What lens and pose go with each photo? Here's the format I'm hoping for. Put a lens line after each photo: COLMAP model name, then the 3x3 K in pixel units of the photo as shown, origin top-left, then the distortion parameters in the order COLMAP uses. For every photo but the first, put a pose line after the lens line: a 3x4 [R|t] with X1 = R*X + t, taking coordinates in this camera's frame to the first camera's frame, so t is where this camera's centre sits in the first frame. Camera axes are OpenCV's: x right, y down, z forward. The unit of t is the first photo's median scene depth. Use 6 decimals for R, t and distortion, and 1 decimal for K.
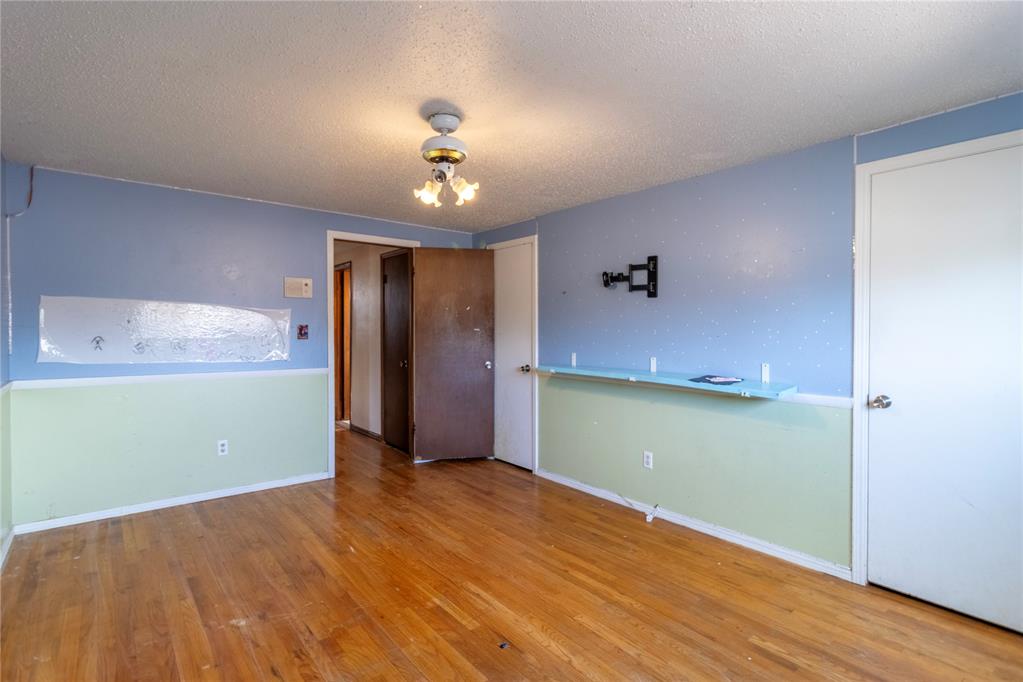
lens RADIAL K [[504.3, 0, 511.2], [0, 504.3, 335.5], [0, 0, 1]] dist [0.001624, 0.000651]
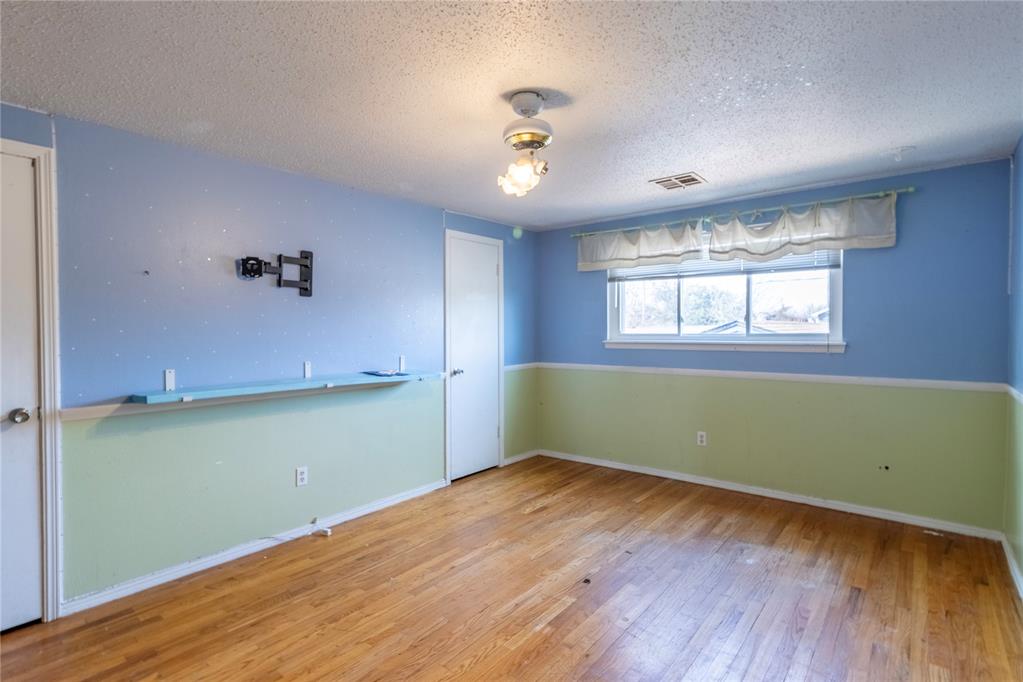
lens RADIAL K [[504.3, 0, 511.2], [0, 504.3, 335.5], [0, 0, 1]] dist [0.001624, 0.000651]
pose [[-0.208687, -0.016338, 0.977846, -0.781942], [0.017087, 0.999647, 0.020349, -0.018766], [-0.977833, 0.020955, -0.208334, 0.936453]]
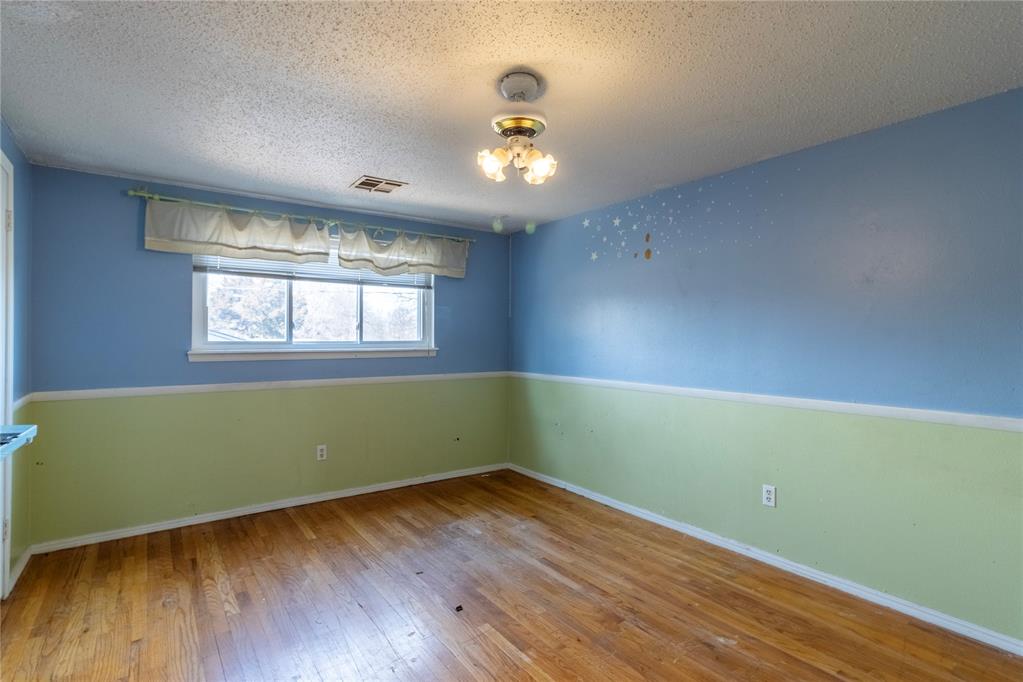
lens RADIAL K [[504.3, 0, 511.2], [0, 504.3, 335.5], [0, 0, 1]] dist [0.001624, 0.000651]
pose [[-0.998219, -0.006617, 0.059286, -0.129356], [-0.006255, 0.999961, 0.006295, -0.013338], [-0.059326, 0.005913, -0.998221, 1.399568]]
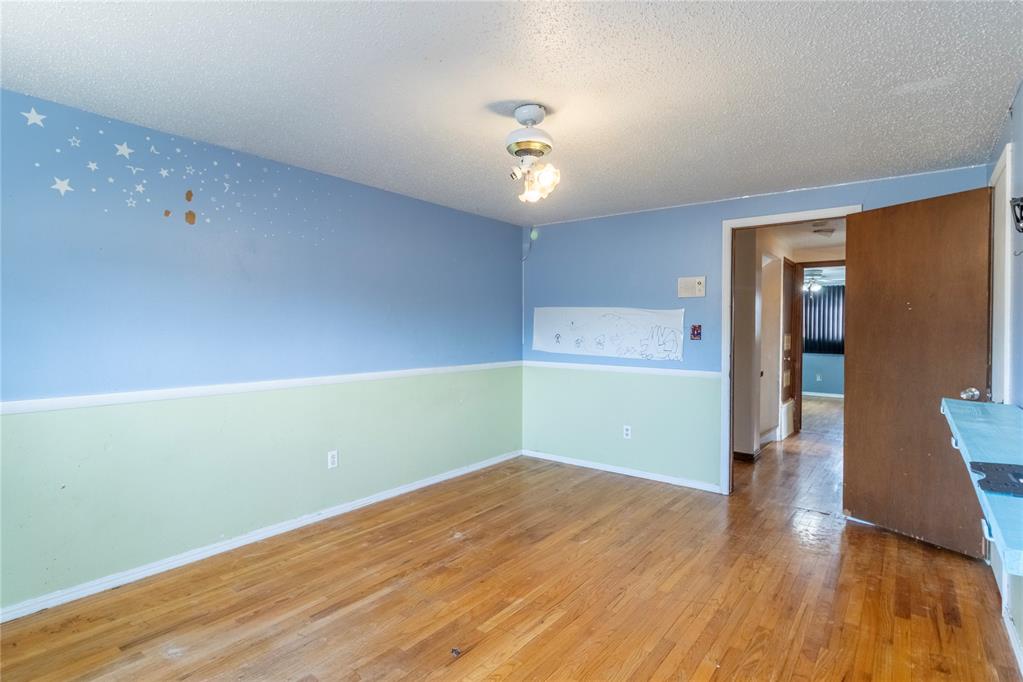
lens RADIAL K [[522.2, 0, 503.7], [0, 522.2, 328.5], [0, 0, 1]] dist [-0.000064, -0.000154]
pose [[0.222046, 0.000228, -0.975036, 0.647316], [-0.017054, 0.999848, -0.003650, -0.005775], [0.974887, 0.017438, 0.222016, 0.557834]]
